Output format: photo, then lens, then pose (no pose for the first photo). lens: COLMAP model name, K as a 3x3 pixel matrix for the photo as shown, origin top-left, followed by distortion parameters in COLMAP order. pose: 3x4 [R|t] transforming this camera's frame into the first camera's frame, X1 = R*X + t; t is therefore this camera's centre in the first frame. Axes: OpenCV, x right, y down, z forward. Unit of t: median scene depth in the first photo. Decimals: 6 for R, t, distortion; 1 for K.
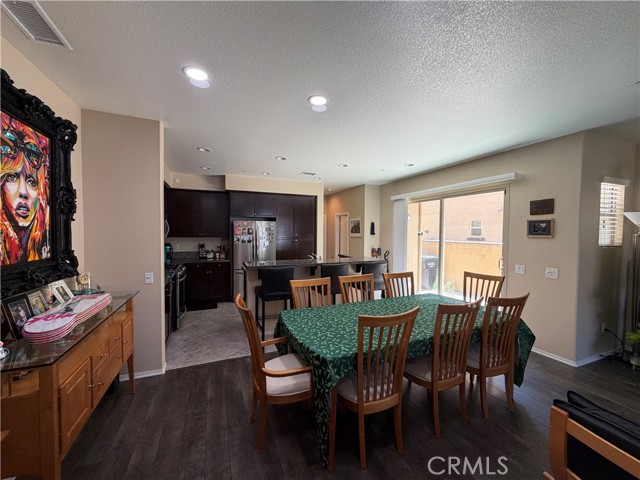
lens RADIAL K [[256.4, 0, 320.0], [0, 256.4, 240.0], [0, 0, 1]] dist [-0.001418, -0.000231]
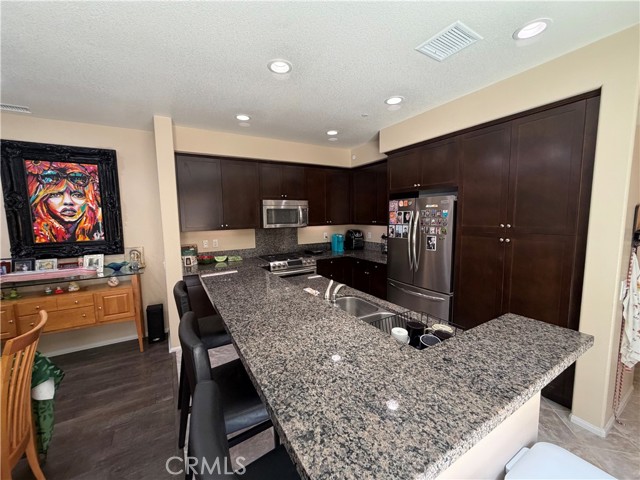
lens RADIAL K [[256.4, 0, 320.0], [0, 256.4, 240.0], [0, 0, 1]] dist [-0.001418, -0.000231]
pose [[0.146687, 0.086875, -0.985361, 0.844493], [-0.015262, 0.996216, 0.085560, -0.099999], [0.989065, 0.002488, 0.147458, 2.398703]]
